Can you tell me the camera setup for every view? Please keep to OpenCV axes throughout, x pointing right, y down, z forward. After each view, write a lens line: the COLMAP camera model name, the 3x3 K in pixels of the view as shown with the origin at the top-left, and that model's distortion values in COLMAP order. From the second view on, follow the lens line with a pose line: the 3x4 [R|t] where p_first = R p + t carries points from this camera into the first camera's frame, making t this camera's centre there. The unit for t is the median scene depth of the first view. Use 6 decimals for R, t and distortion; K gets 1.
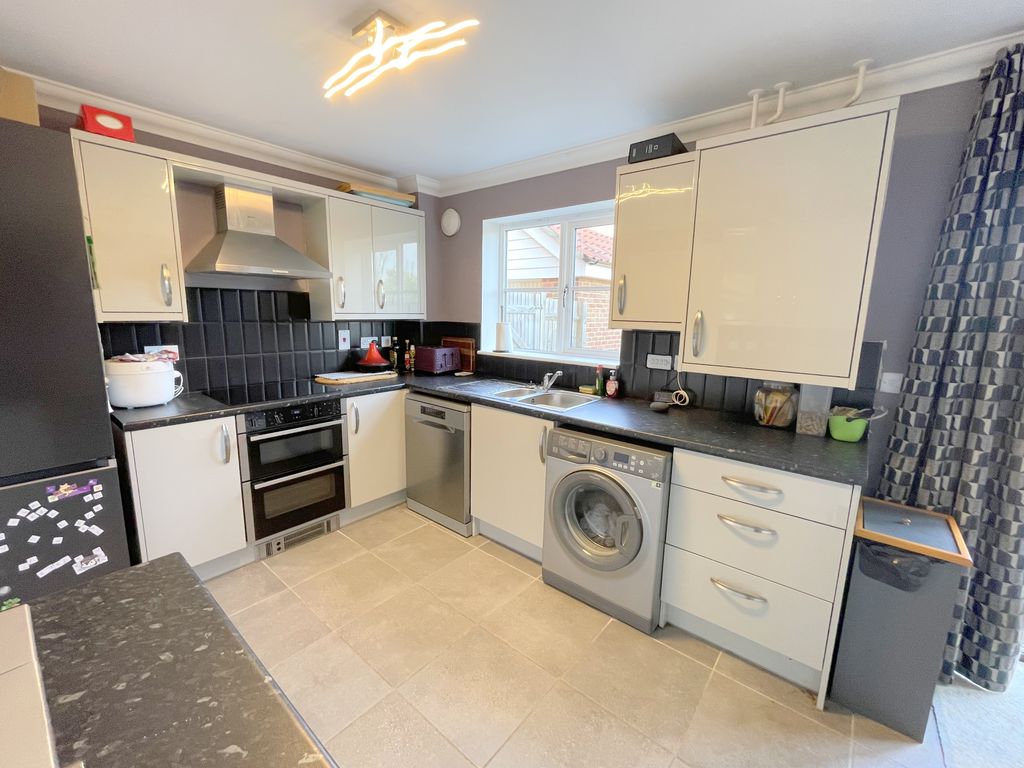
lens RADIAL K [[417.3, 0, 508.7], [0, 417.3, 382.7], [0, 0, 1]] dist [-0.002610, -0.000004]
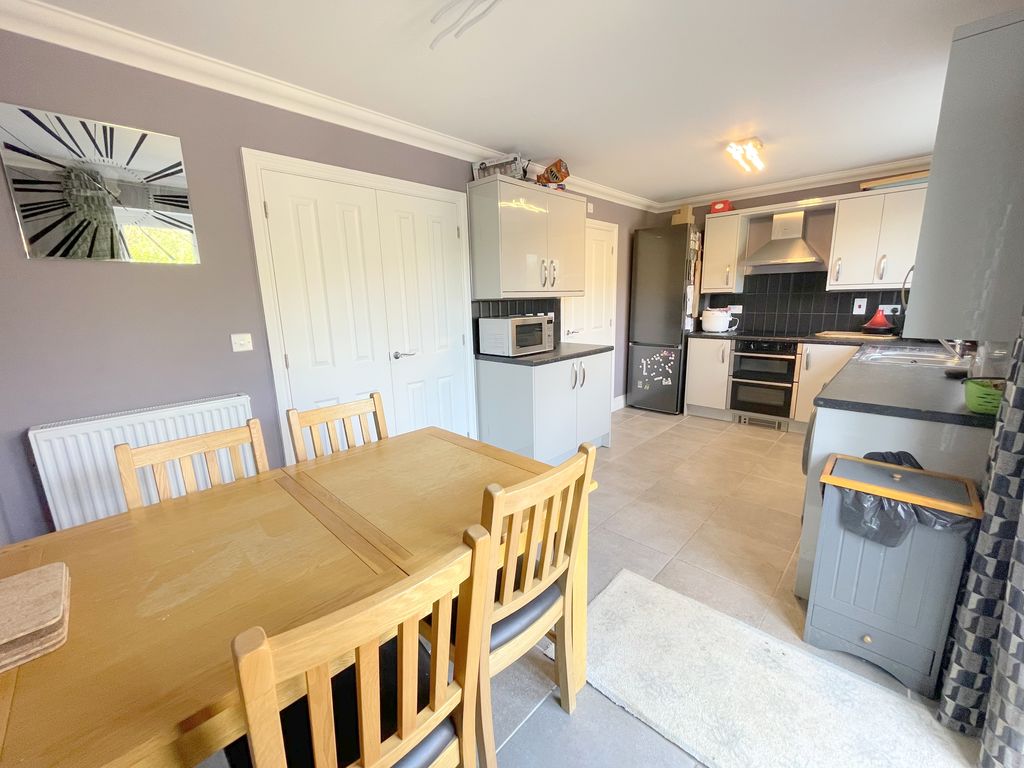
lens RADIAL K [[417.3, 0, 508.6], [0, 417.3, 380.6], [0, 0, 1]] dist [-0.002610, -0.000004]
pose [[-0.058523, 0.184416, -0.981104, 1.215255], [-0.144423, 0.970886, 0.191110, 0.035704], [0.987784, 0.152878, -0.030185, 0.042177]]
